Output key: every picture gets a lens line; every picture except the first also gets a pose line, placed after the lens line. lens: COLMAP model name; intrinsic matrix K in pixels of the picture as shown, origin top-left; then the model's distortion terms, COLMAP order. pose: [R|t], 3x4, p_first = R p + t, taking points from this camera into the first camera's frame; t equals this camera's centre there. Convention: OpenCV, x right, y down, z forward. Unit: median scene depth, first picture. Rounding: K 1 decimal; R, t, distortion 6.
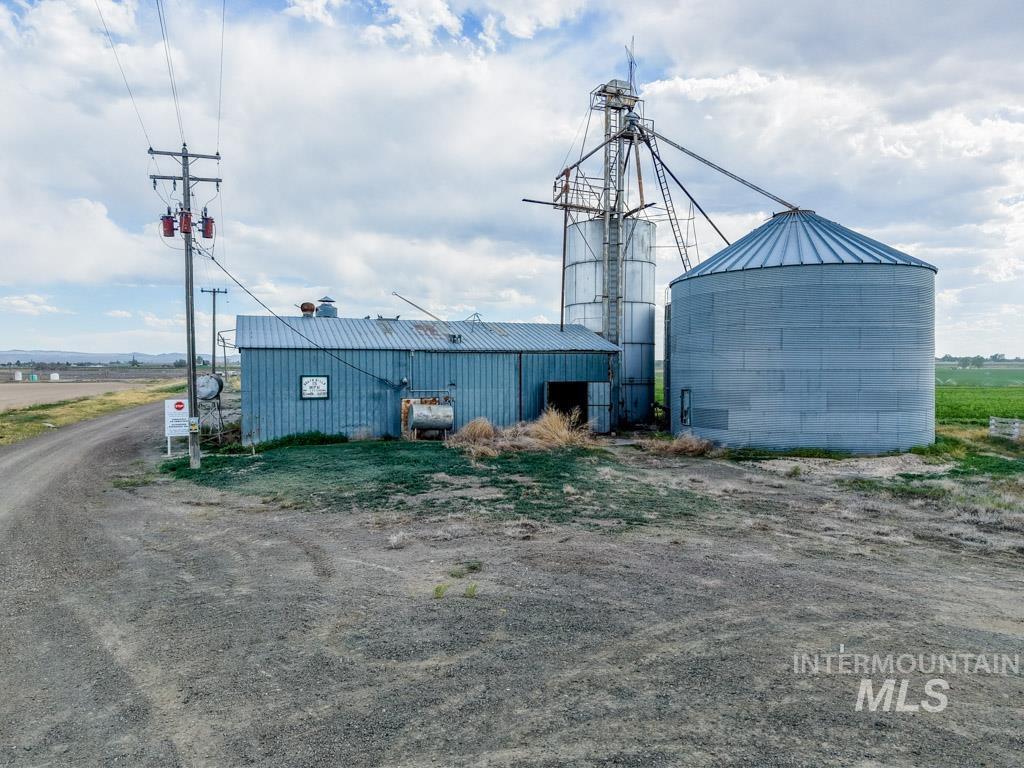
lens RADIAL K [[688.5, 0, 512.2], [0, 688.5, 378.5], [0, 0, 1]] dist [0.002309, -0.002190]
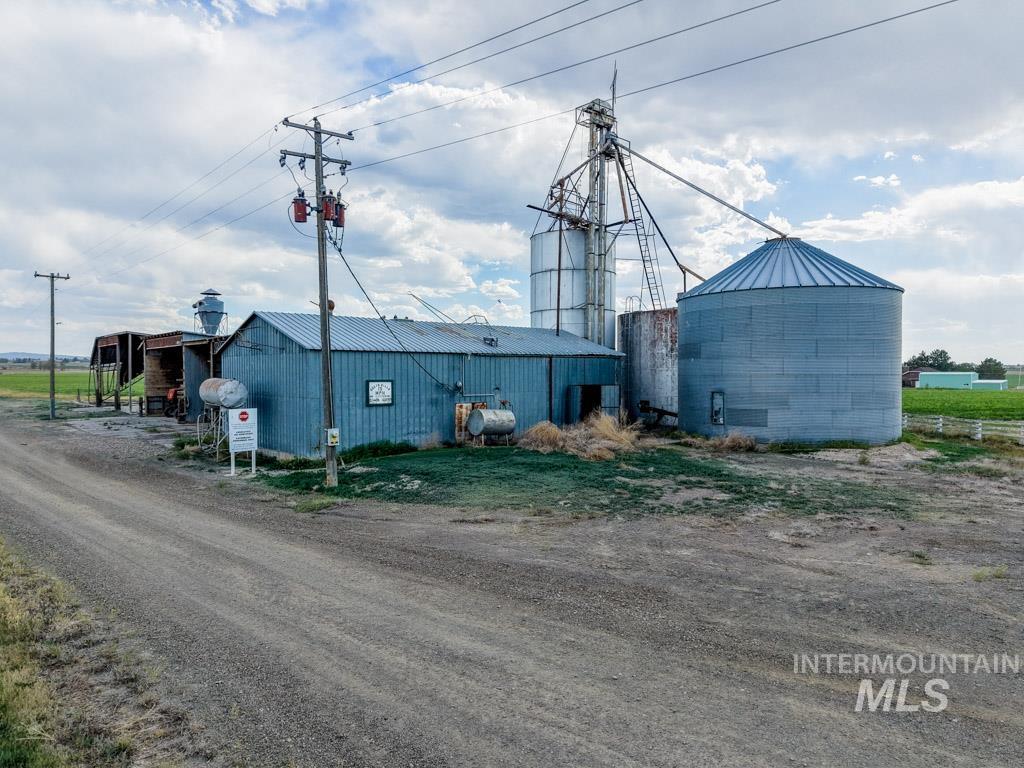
lens RADIAL K [[684.7, 0, 509.7], [0, 684.7, 383.3], [0, 0, 1]] dist [0.035076, -0.037238]
pose [[0.935333, -0.004102, 0.353746, -0.406154], [0.001278, 0.999965, 0.008215, -0.006772], [-0.353767, -0.007232, 0.935306, 0.065846]]
